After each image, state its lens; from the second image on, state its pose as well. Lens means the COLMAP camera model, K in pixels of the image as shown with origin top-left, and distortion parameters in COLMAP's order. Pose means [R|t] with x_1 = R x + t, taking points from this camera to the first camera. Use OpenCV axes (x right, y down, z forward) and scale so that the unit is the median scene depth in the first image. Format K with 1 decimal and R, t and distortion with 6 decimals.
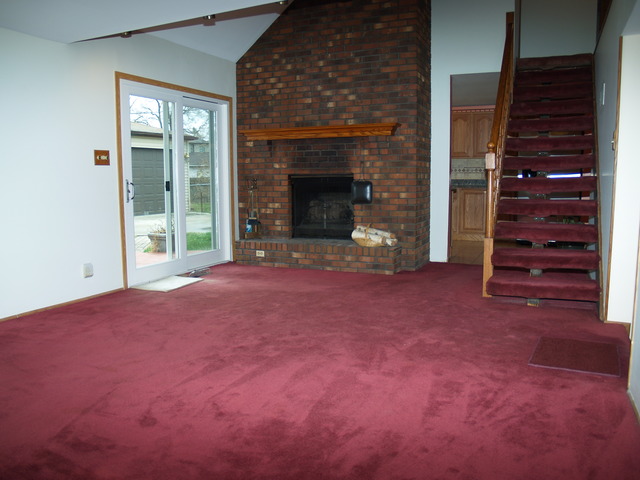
lens RADIAL K [[517.2, 0, 321.4], [0, 517.2, 238.3], [0, 0, 1]] dist [-0.086707, 0.014246]
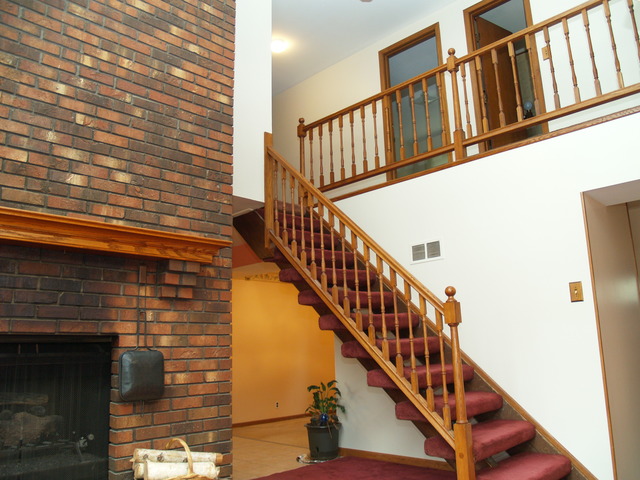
lens RADIAL K [[517.2, 0, 321.0], [0, 517.2, 241.2], [0, 0, 1]] dist [-0.086707, 0.014246]
pose [[0.366515, 0.181343, 0.912569, -0.301721], [0.130039, 0.961211, -0.243236, -0.072264], [-0.921280, 0.207819, 0.328716, 0.672378]]
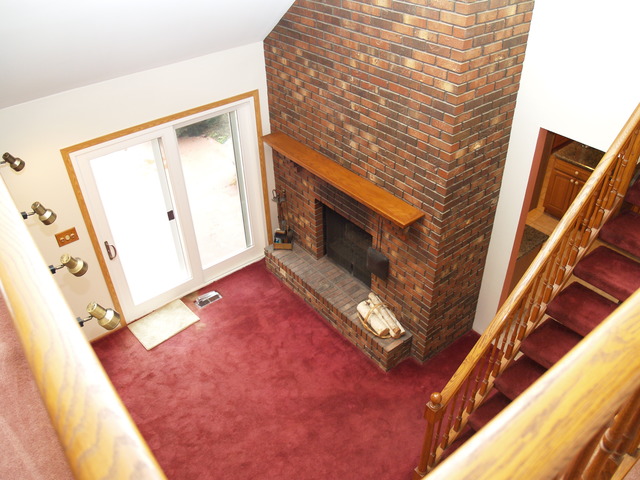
lens RADIAL K [[517.2, 0, 318.7], [0, 517.2, 241.1], [0, 0, 1]] dist [-0.086707, 0.014246]
pose [[0.877936, 0.273698, -0.392833, 0.300135], [-0.031693, 0.851914, 0.522722, -0.526238], [0.477728, -0.446466, 0.756600, 0.371755]]
